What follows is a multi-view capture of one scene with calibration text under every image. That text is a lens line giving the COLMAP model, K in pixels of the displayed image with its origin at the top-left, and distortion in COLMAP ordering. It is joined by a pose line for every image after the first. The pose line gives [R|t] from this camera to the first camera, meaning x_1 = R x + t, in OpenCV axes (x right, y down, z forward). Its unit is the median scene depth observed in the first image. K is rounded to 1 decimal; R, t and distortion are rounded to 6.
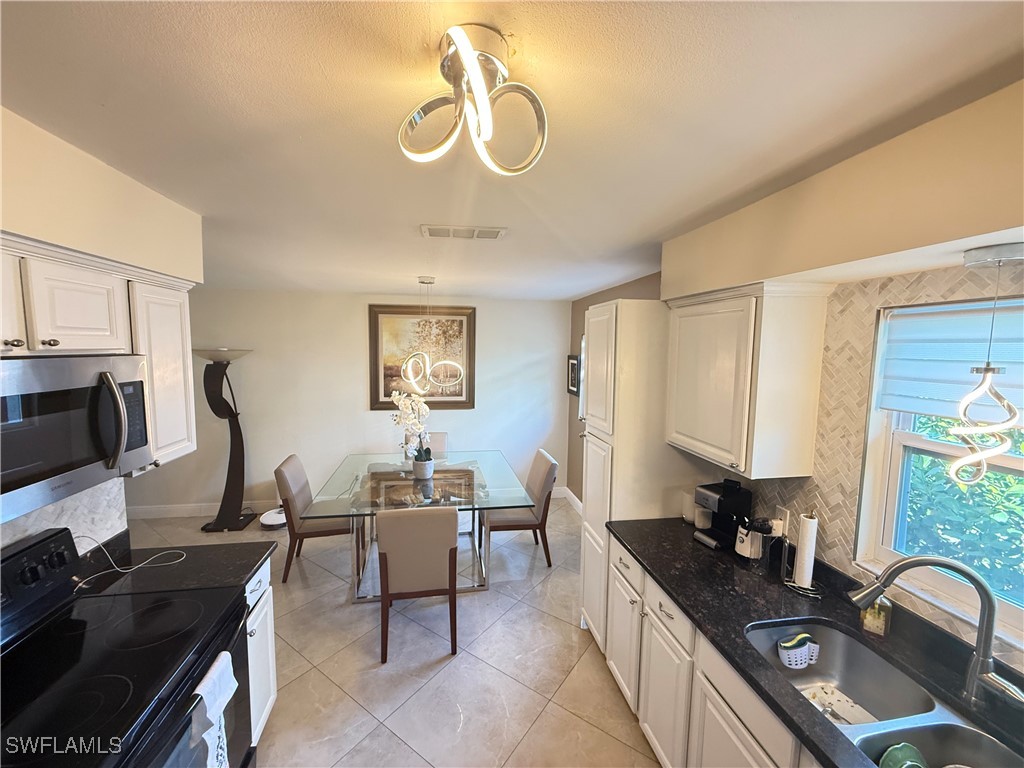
lens RADIAL K [[408.7, 0, 510.7], [0, 408.7, 384.6], [0, 0, 1]] dist [-0.004918, 0.000831]
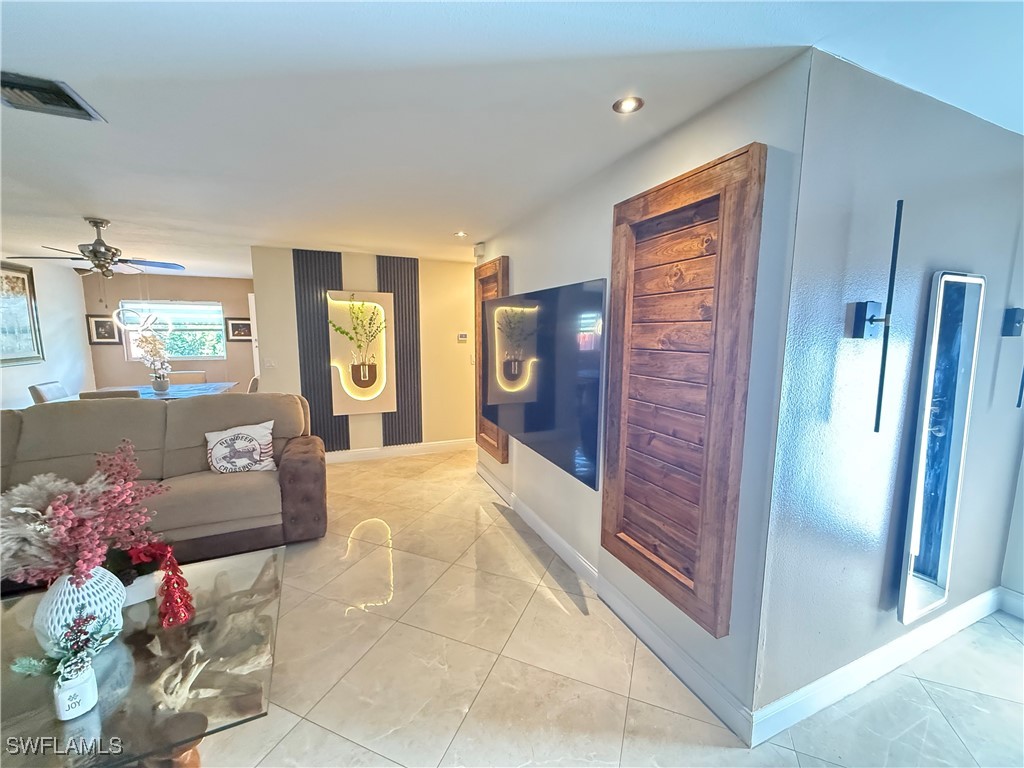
lens RADIAL K [[408.7, 0, 510.7], [0, 408.7, 384.6], [0, 0, 1]] dist [-0.004918, 0.000831]
pose [[-0.221276, -0.138684, 0.965300, -1.471281], [0.078051, 0.984143, 0.159283, 0.044863], [-0.972083, 0.110588, -0.206943, 0.025428]]
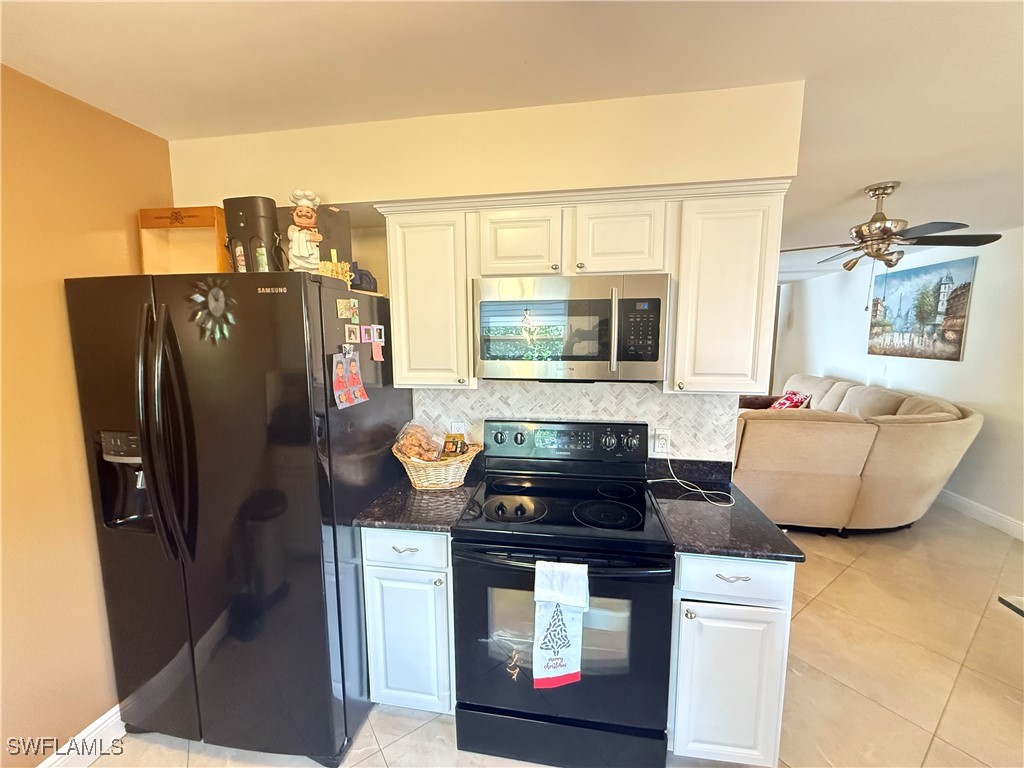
lens RADIAL K [[408.7, 0, 510.7], [0, 408.7, 384.6], [0, 0, 1]] dist [-0.004918, 0.000831]
pose [[-0.340503, 0.102811, -0.934605, 0.066338], [-0.085359, 0.986519, 0.139620, 0.029311], [0.936361, 0.127318, -0.327137, 0.316539]]
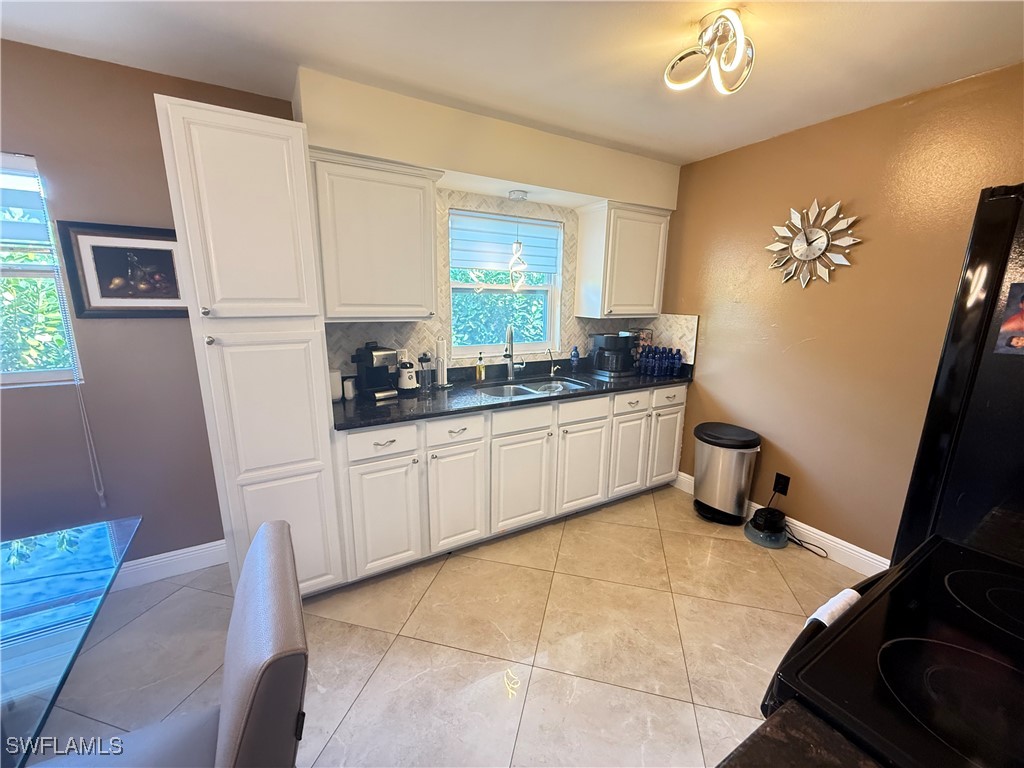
lens RADIAL K [[406.5, 0, 501.8], [0, 406.5, 388.9], [0, 0, 1]] dist [0.001474, 0.000195]
pose [[-0.342475, -0.220491, 0.913288, -0.294150], [0.071352, 0.963161, 0.259287, 0.040245], [-0.936814, 0.153964, -0.314126, 0.461213]]
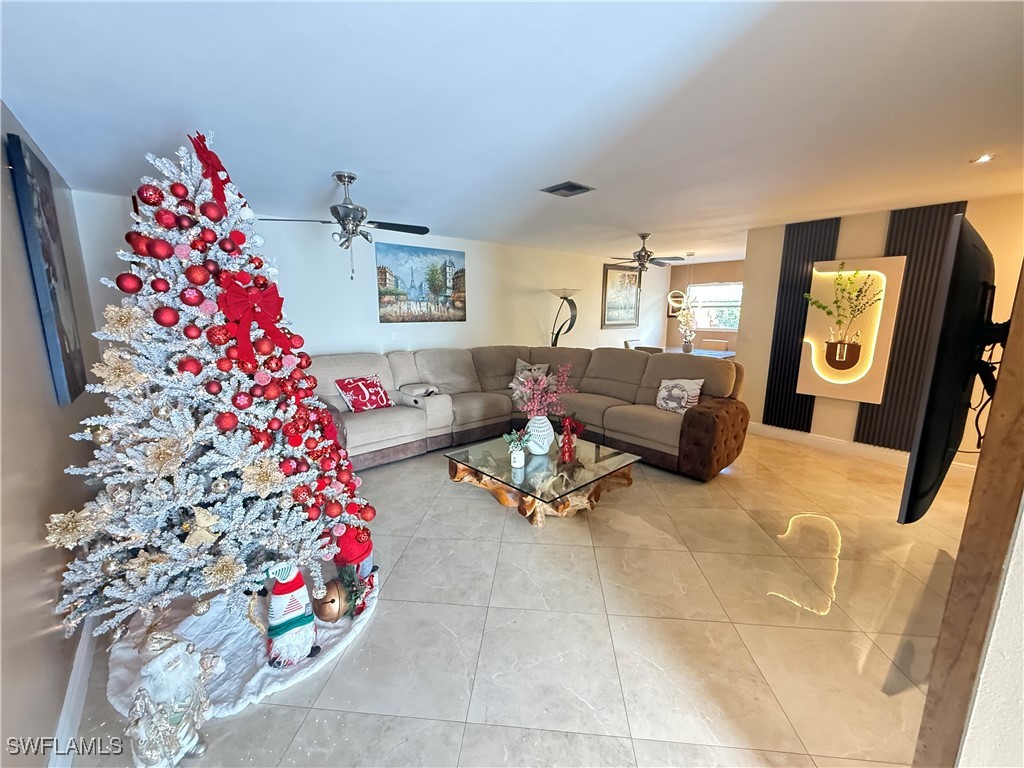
lens RADIAL K [[408.7, 0, 510.7], [0, 408.7, 384.6], [0, 0, 1]] dist [-0.004918, 0.000831]
pose [[0.867455, -0.104493, 0.486419, -1.483235], [0.056307, 0.992033, 0.112694, 0.077889], [-0.494319, -0.070368, 0.866428, -0.262295]]
